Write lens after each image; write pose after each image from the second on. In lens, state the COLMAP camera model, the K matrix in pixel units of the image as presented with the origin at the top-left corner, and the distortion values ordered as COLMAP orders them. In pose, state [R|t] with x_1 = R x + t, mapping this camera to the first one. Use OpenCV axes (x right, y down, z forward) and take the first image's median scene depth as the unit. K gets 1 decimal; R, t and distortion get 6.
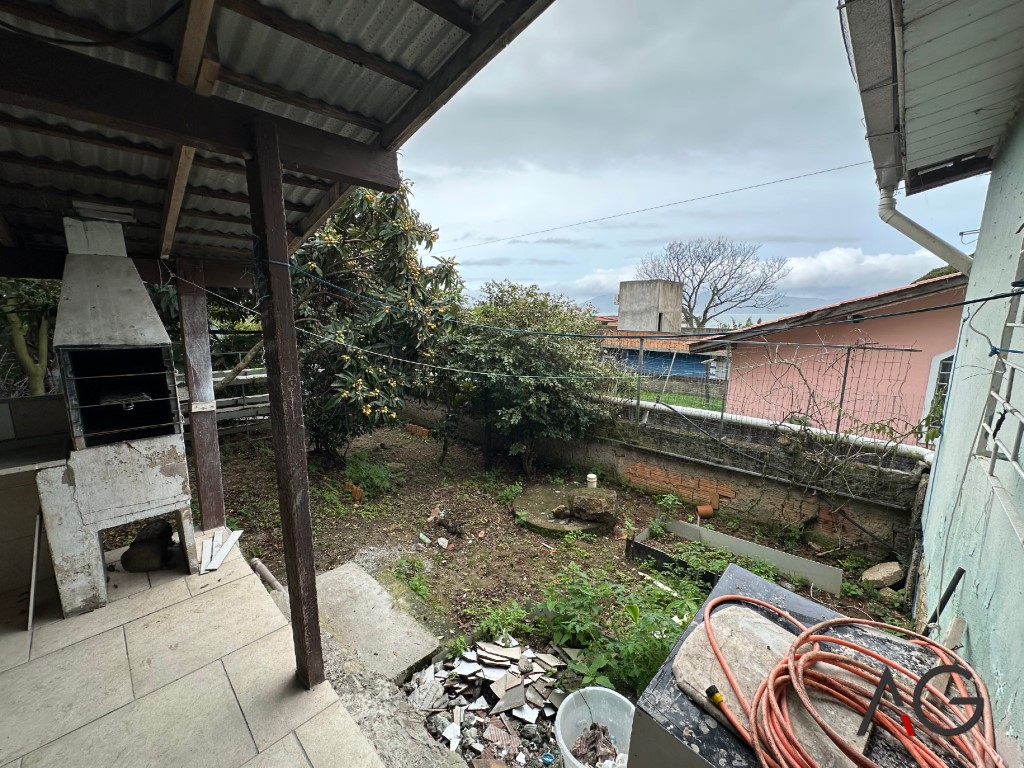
lens RADIAL K [[408.7, 0, 512.0], [0, 408.7, 384.0], [0, 0, 1]] dist [-0.002888, 0.001140]
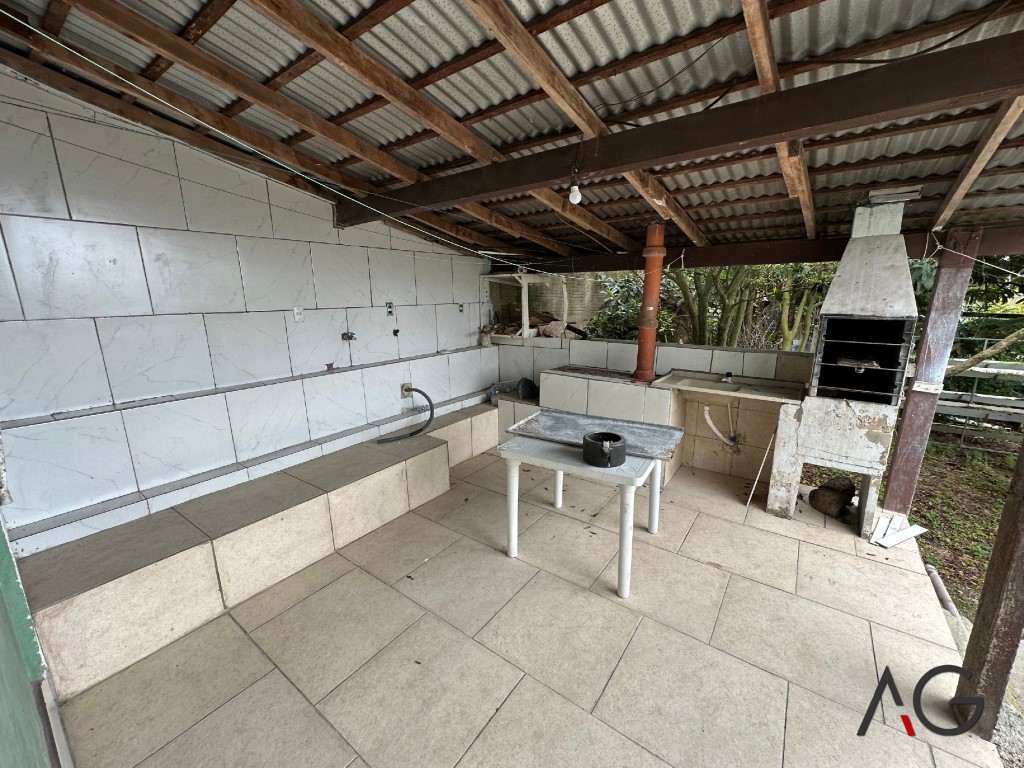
lens RADIAL K [[408.7, 0, 512.0], [0, 408.7, 384.0], [0, 0, 1]] dist [-0.002888, 0.001140]
pose [[0.128578, 0.204599, -0.970364, 0.042753], [-0.160639, 0.969861, 0.183207, 0.036704], [0.978602, 0.132322, 0.157570, -0.110129]]
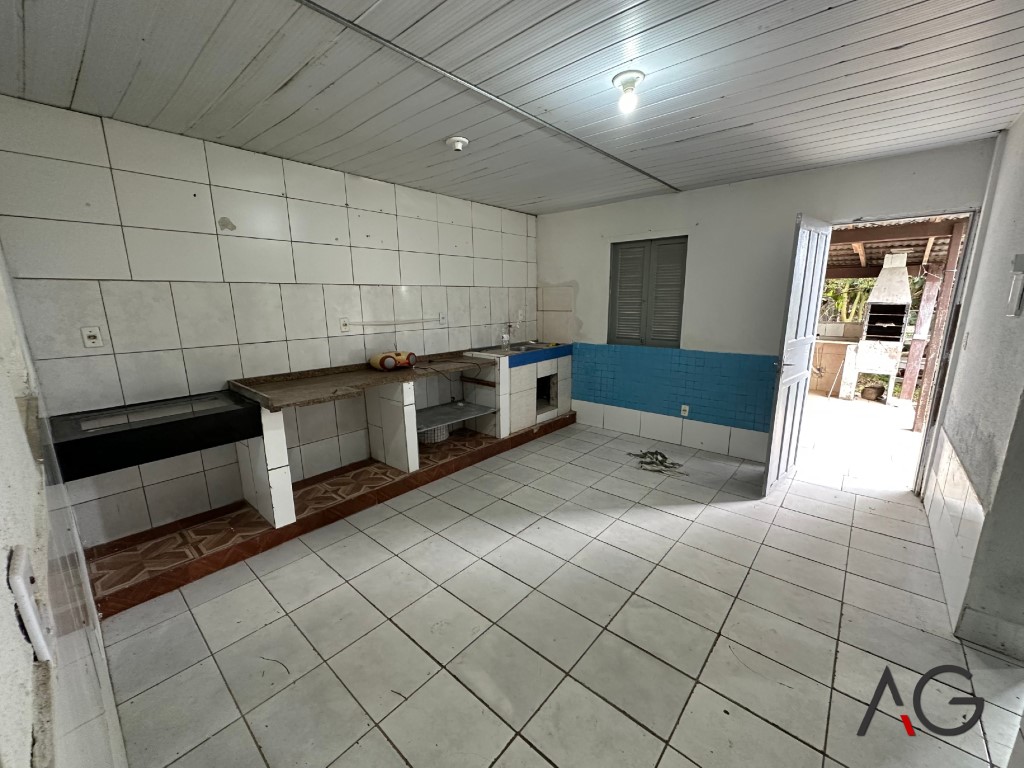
lens RADIAL K [[408.7, 0, 512.0], [0, 408.7, 384.0], [0, 0, 1]] dist [-0.002888, 0.001140]
pose [[0.052055, 0.201542, -0.978096, 1.451911], [-0.162685, 0.968051, 0.190814, 0.280772], [0.985304, 0.149189, 0.083179, -1.404570]]
